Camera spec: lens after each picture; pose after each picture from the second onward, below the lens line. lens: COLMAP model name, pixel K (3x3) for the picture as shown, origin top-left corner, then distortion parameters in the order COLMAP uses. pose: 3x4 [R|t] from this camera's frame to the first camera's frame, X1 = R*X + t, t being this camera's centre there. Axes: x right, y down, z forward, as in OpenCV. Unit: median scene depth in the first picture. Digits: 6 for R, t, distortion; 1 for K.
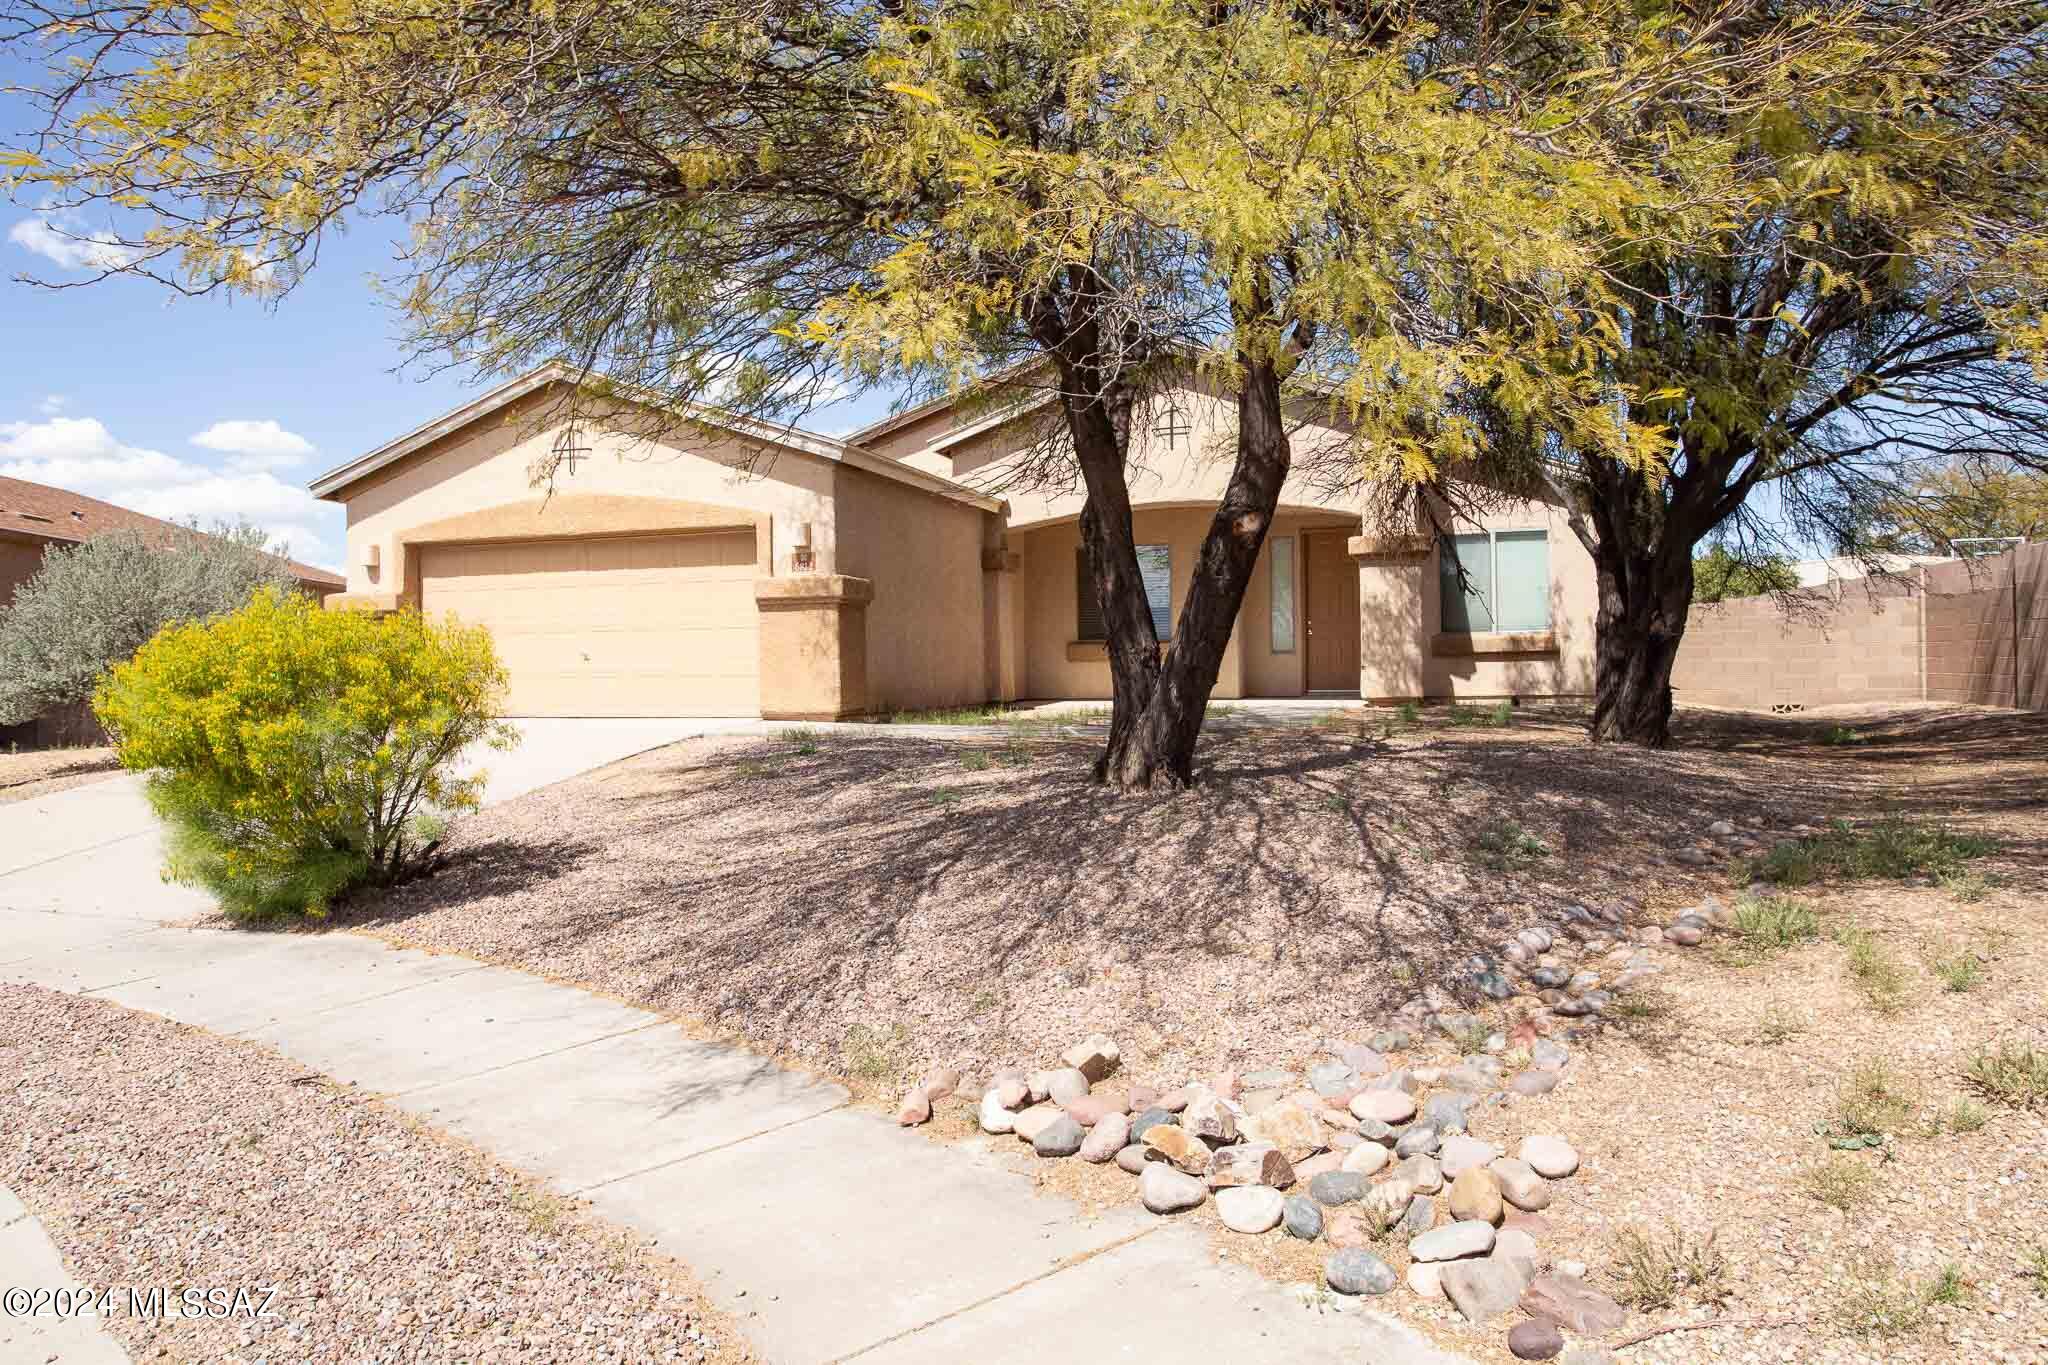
lens RADIAL K [[1359.3, 0, 1024.9], [0, 1359.3, 696.4], [0, 0, 1]] dist [-0.013031, -0.002971]
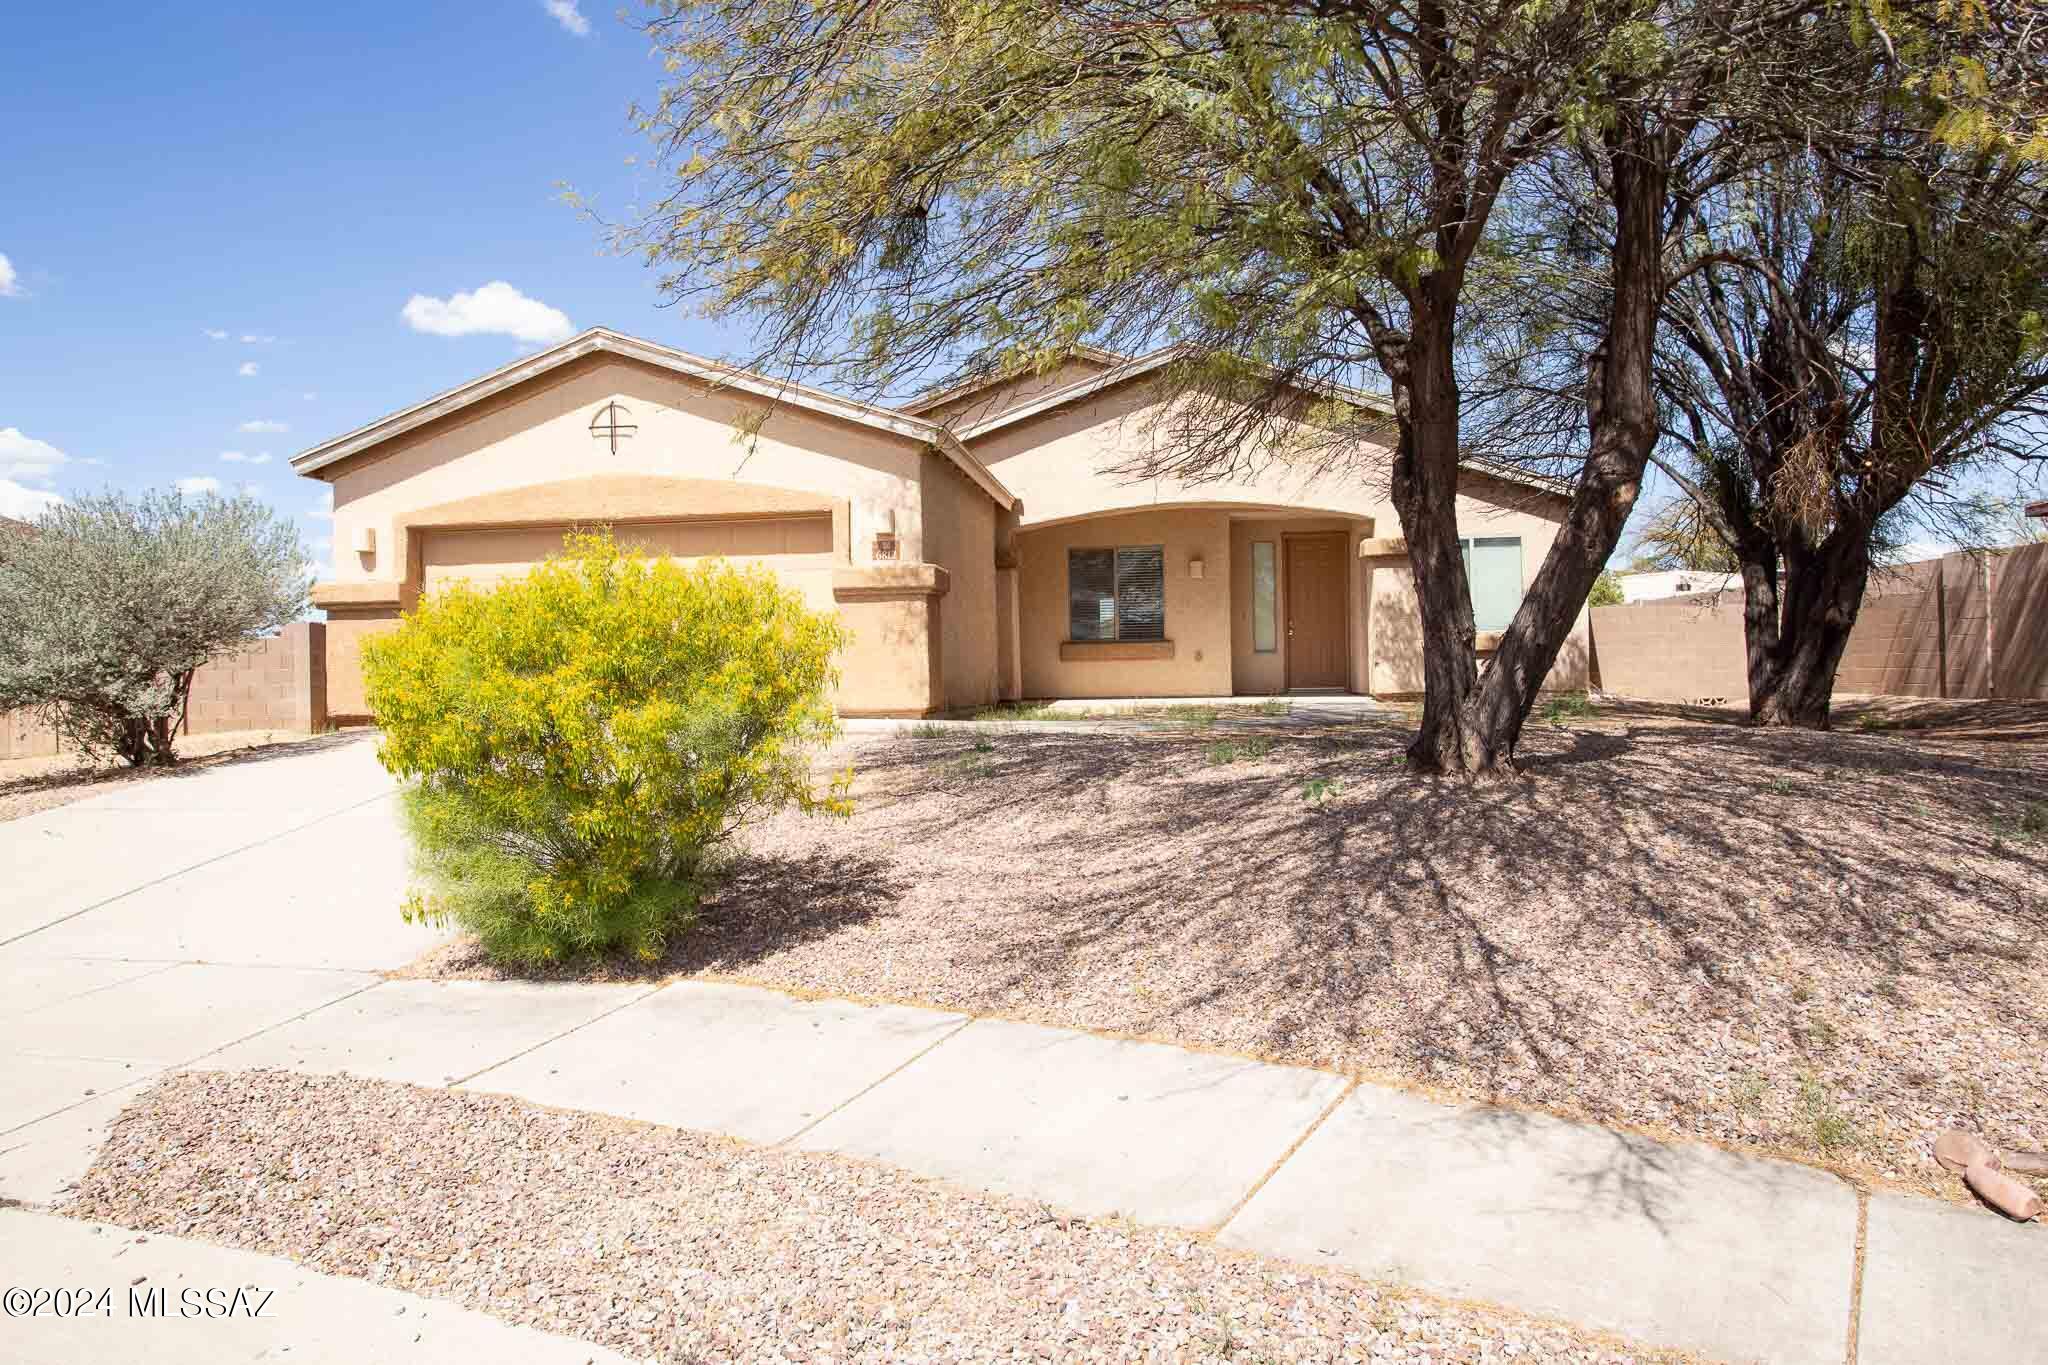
lens RADIAL K [[1246.5, 0, 1025.3], [0, 1246.5, 677.5], [0, 0, 1]] dist [-0.029105, 0.010993]
pose [[0.983046, -0.003558, 0.183323, -0.227176], [0.007644, 0.999738, -0.021587, 0.009068], [-0.183198, 0.022622, 0.982816, 0.131294]]
